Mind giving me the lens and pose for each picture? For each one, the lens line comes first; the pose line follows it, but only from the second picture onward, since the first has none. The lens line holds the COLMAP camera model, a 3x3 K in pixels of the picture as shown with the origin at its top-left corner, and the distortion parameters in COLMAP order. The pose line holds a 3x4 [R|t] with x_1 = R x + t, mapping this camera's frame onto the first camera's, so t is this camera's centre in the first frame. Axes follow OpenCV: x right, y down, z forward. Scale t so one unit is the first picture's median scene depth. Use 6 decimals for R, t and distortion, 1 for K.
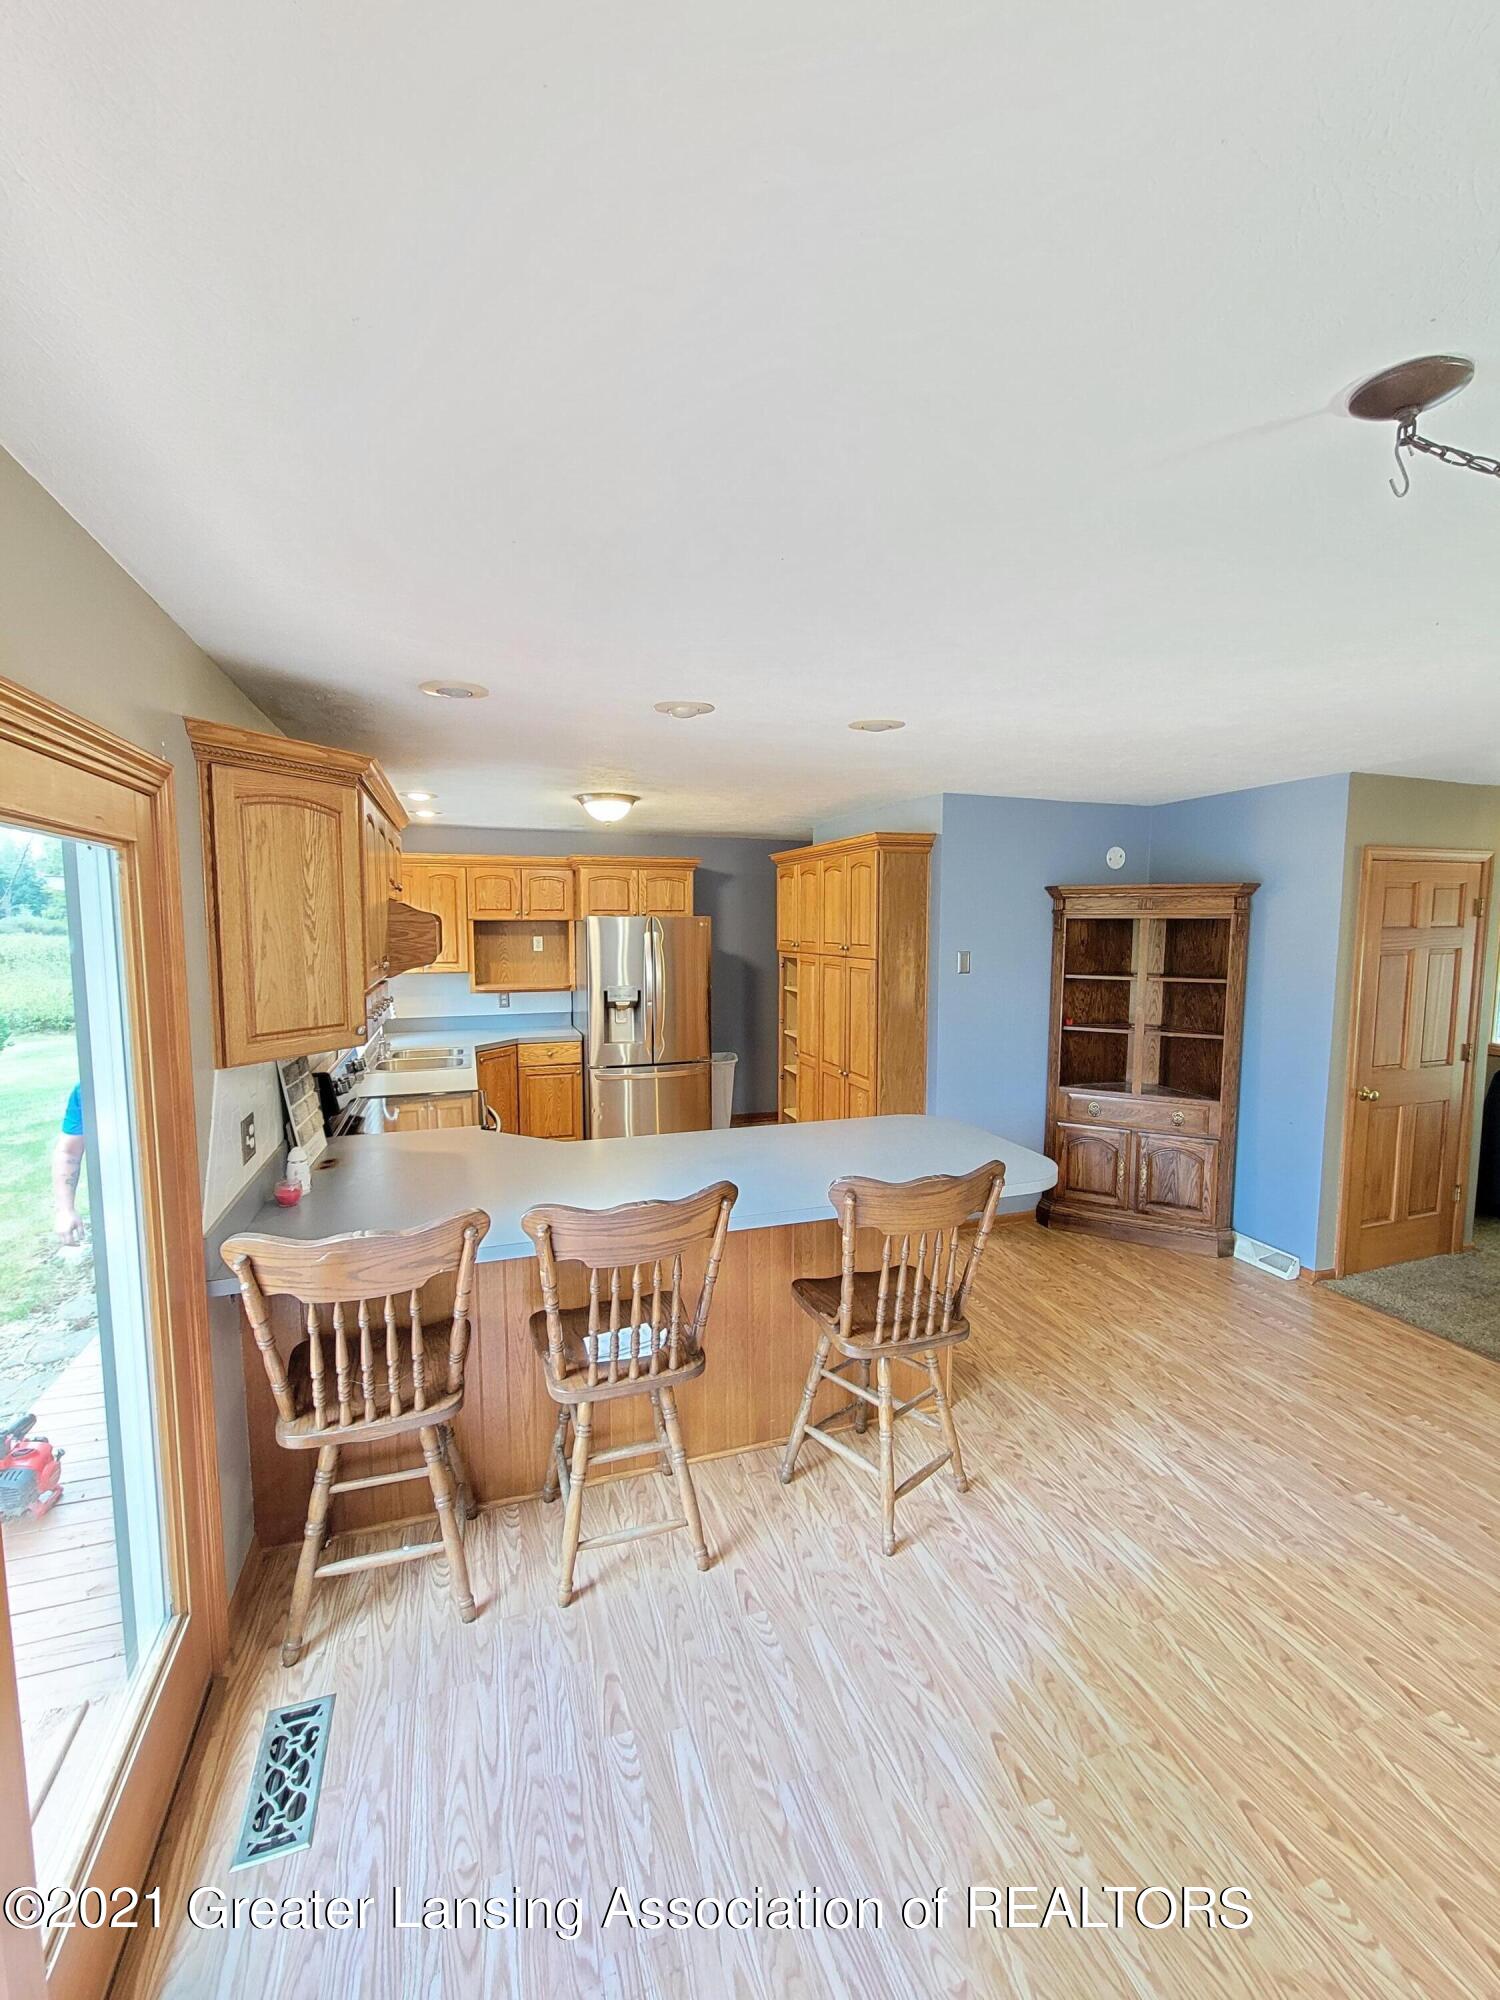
lens RADIAL K [[816.5, 0, 750.0], [0, 816.5, 1000.0], [0, 0, 1]] dist [0.000308, -0.000005]
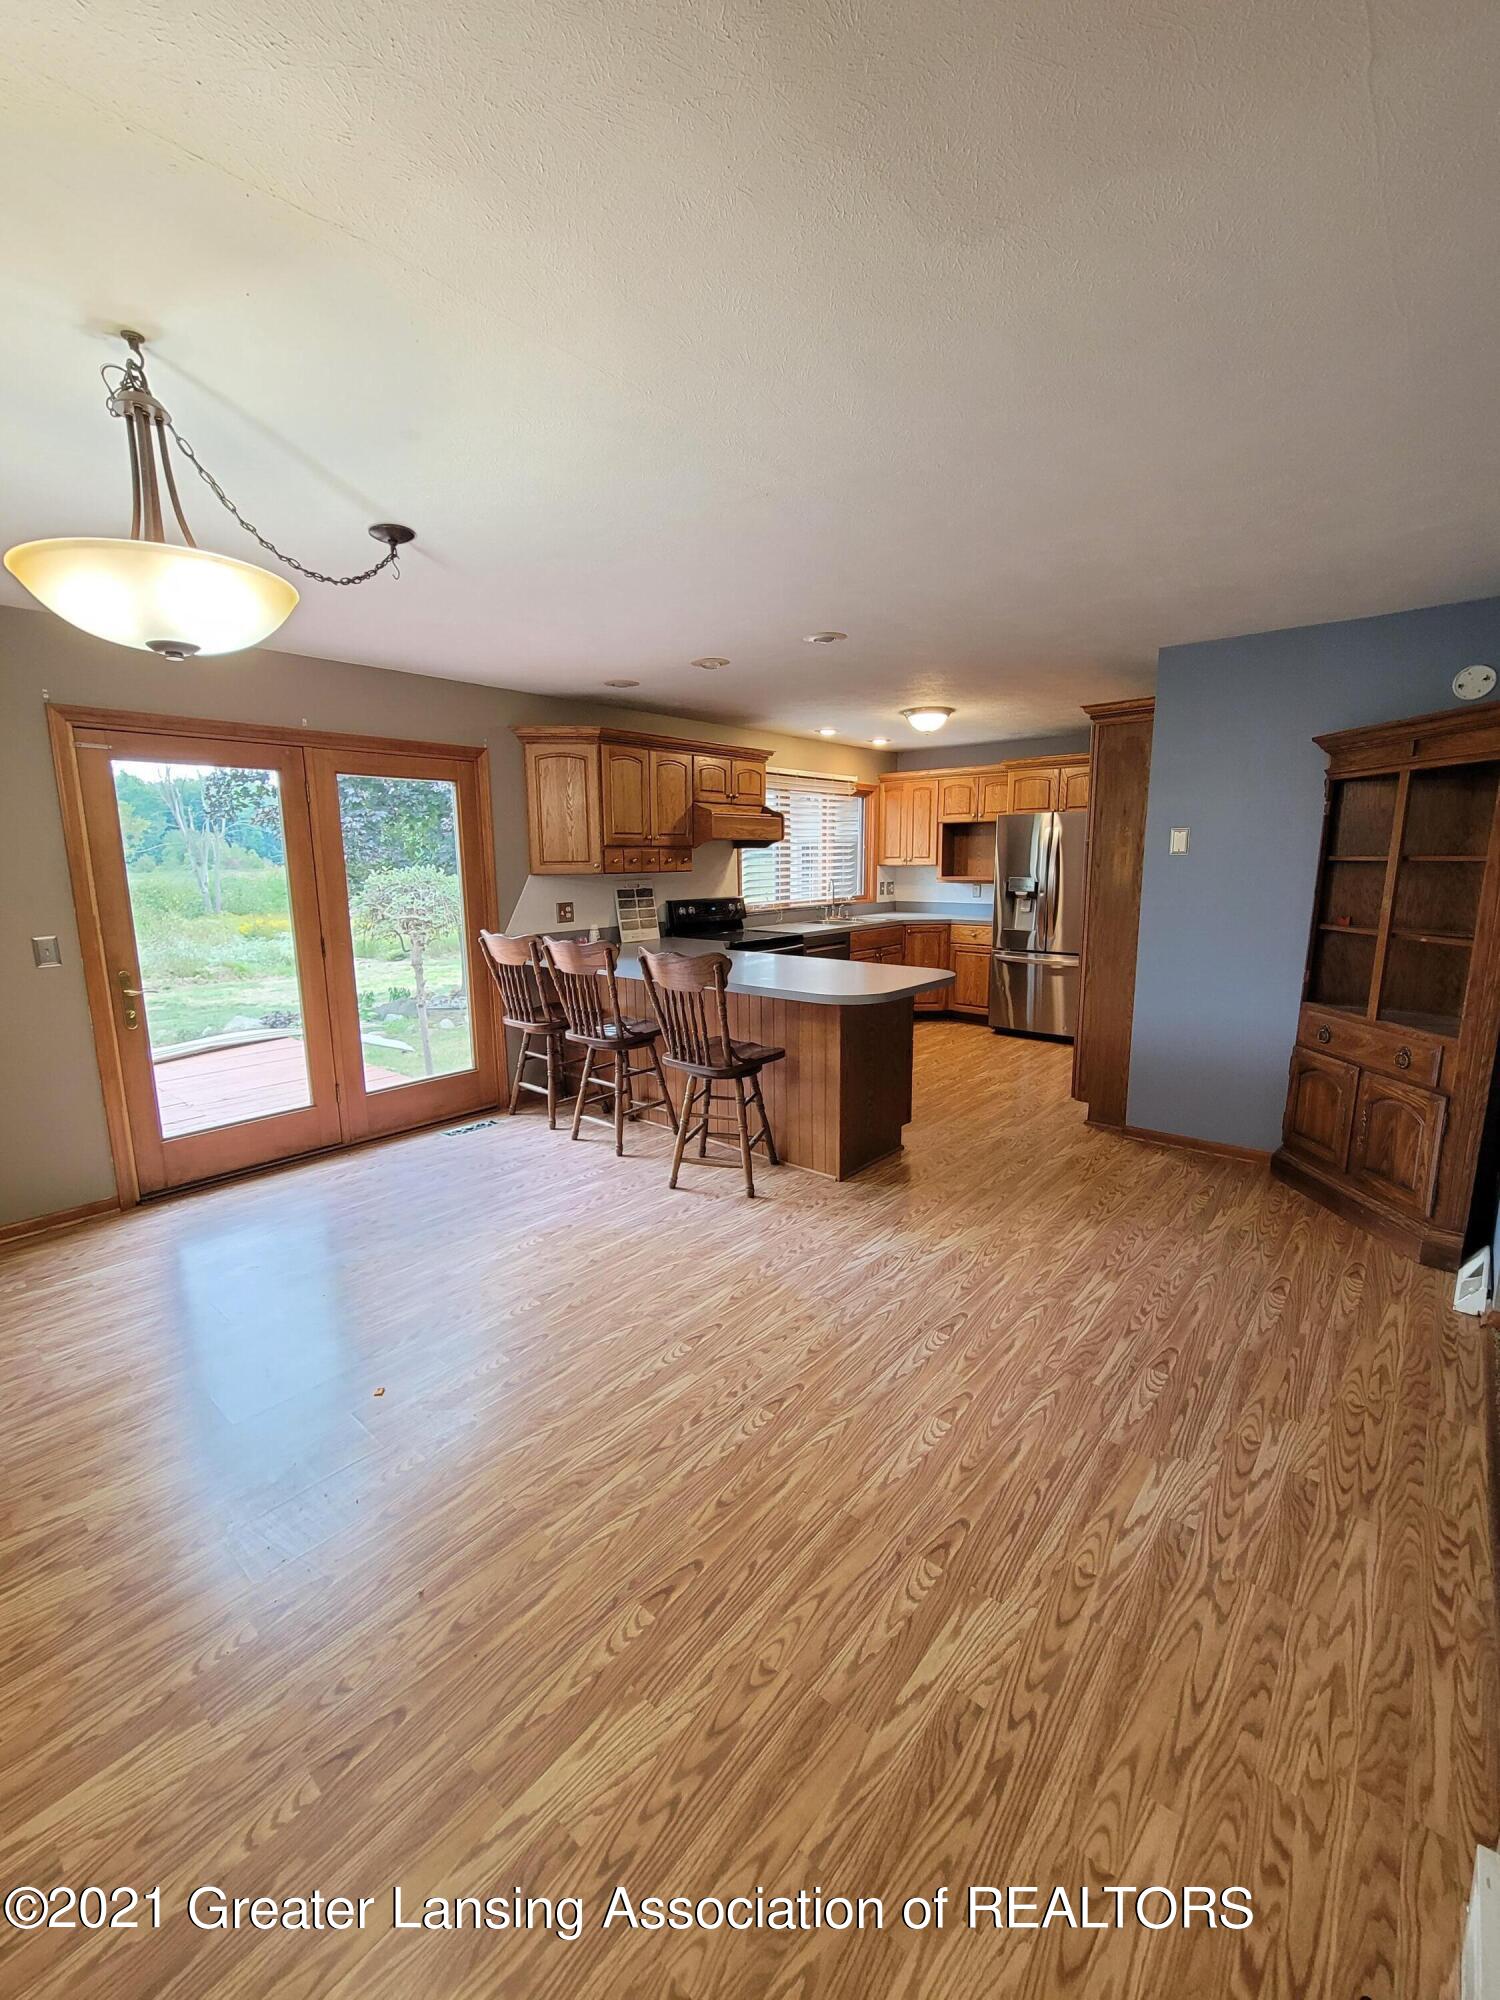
lens RADIAL K [[801.5, 0, 750.0], [0, 801.5, 1000.0], [0, 0, 1]] dist [0.000005, -0.000044]
pose [[0.512127, 0.145014, -0.846580, 0.983170], [-0.070523, 0.989416, 0.126819, 0.058711], [0.856010, -0.005244, 0.516933, 0.196829]]
